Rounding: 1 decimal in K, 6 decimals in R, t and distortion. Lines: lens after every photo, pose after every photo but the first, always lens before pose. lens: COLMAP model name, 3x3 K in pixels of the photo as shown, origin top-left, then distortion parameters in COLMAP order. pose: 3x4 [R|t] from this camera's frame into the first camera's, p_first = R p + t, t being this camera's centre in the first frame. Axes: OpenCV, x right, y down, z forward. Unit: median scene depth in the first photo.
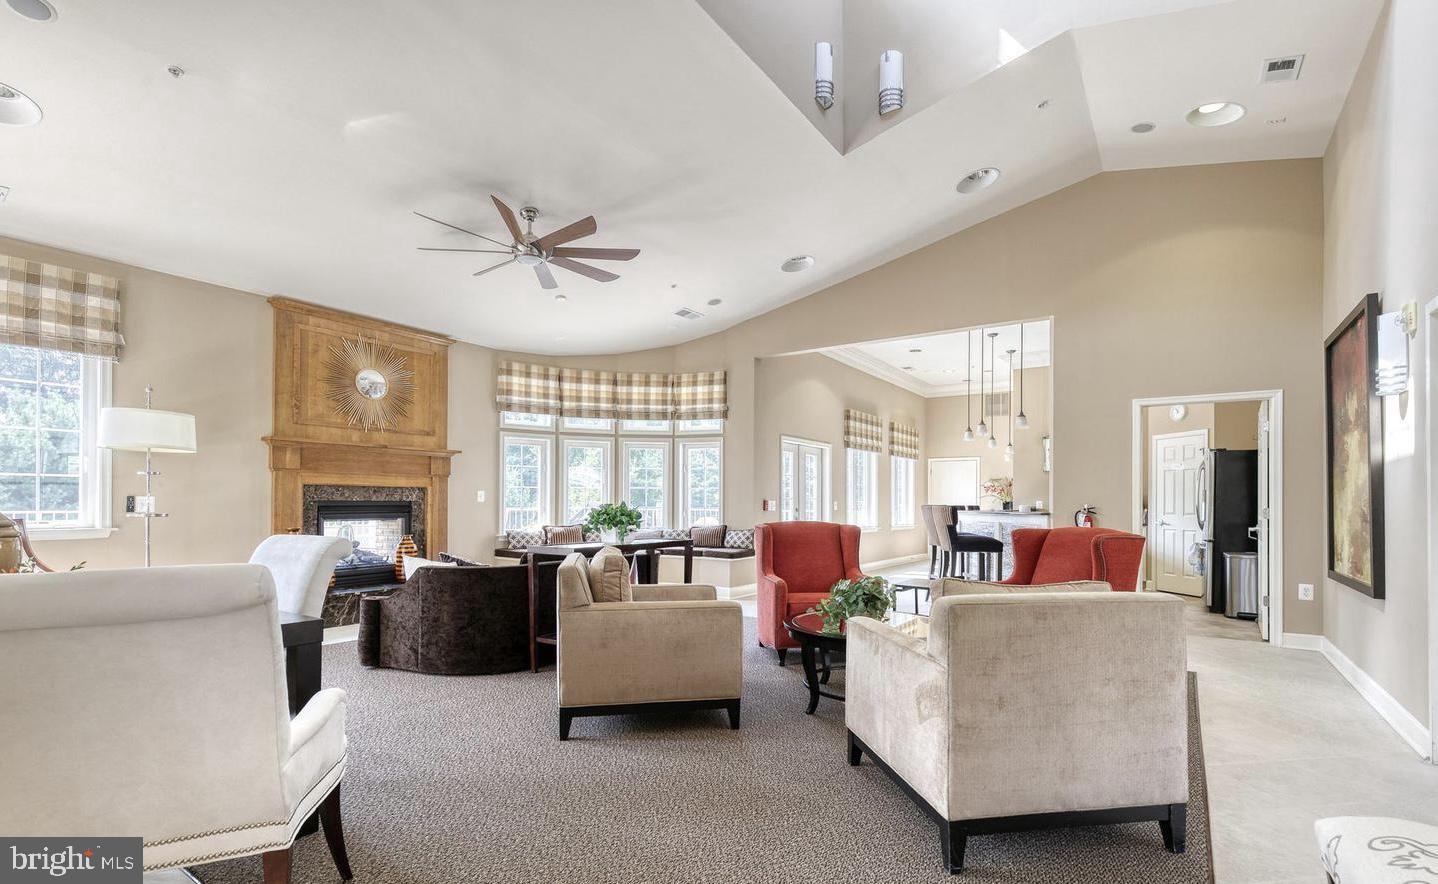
lens RADIAL K [[672.8, 0, 720.7], [0, 672.8, 499.0], [0, 0, 1]] dist [0.001258, 0.000313]
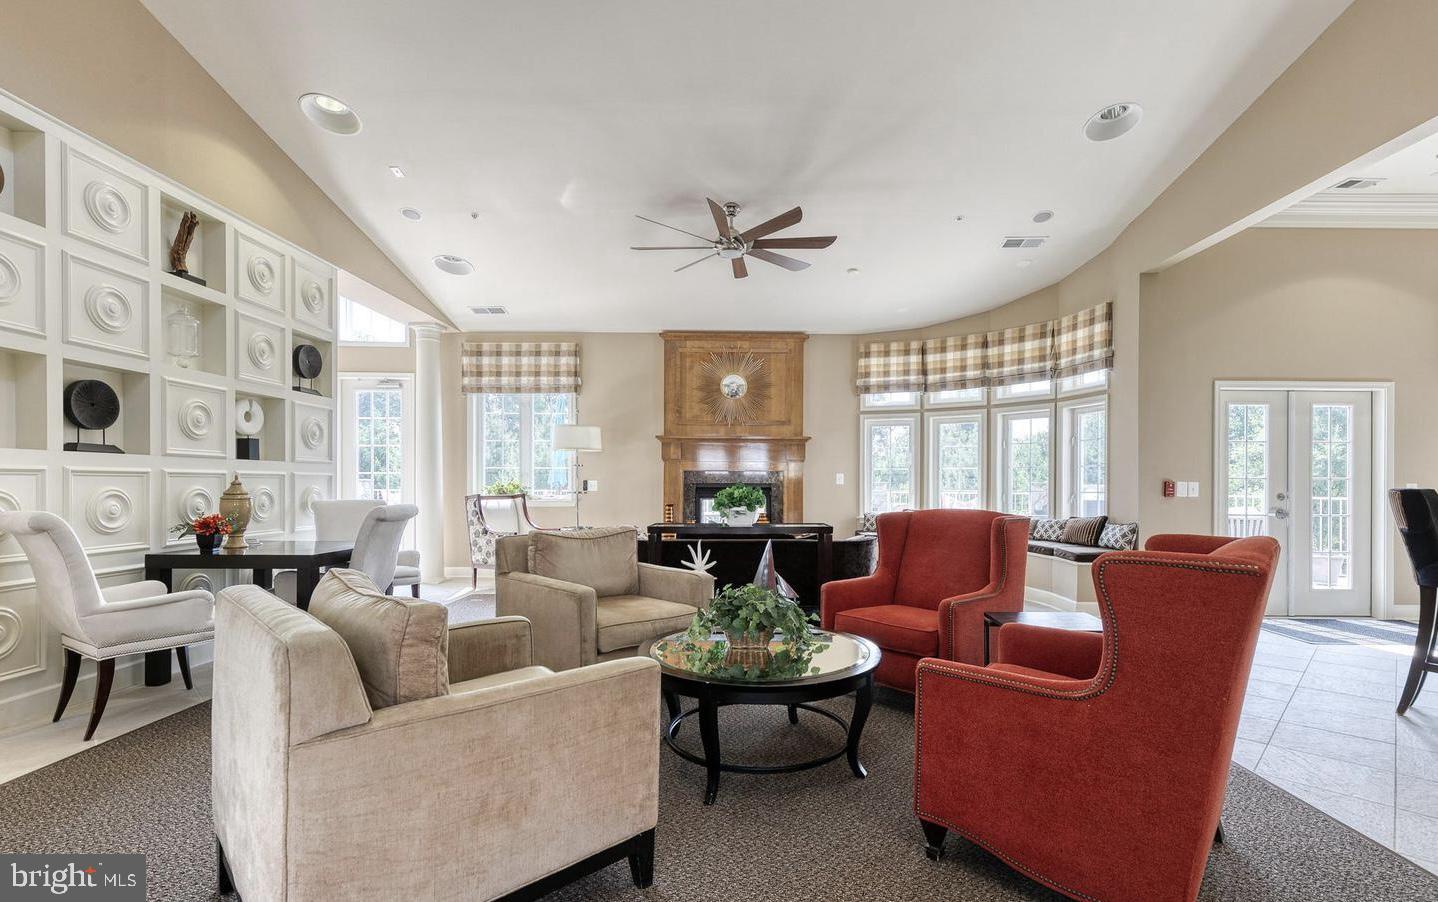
lens RADIAL K [[660.6, 0, 724.1], [0, 660.6, 488.7], [0, 0, 1]] dist [-0.001036, -0.000152]
pose [[0.555464, 0.002298, -0.831537, 0.375996], [0.001939, 0.999990, 0.004059, 0.006036], [0.831538, -0.003867, 0.555454, 0.273000]]
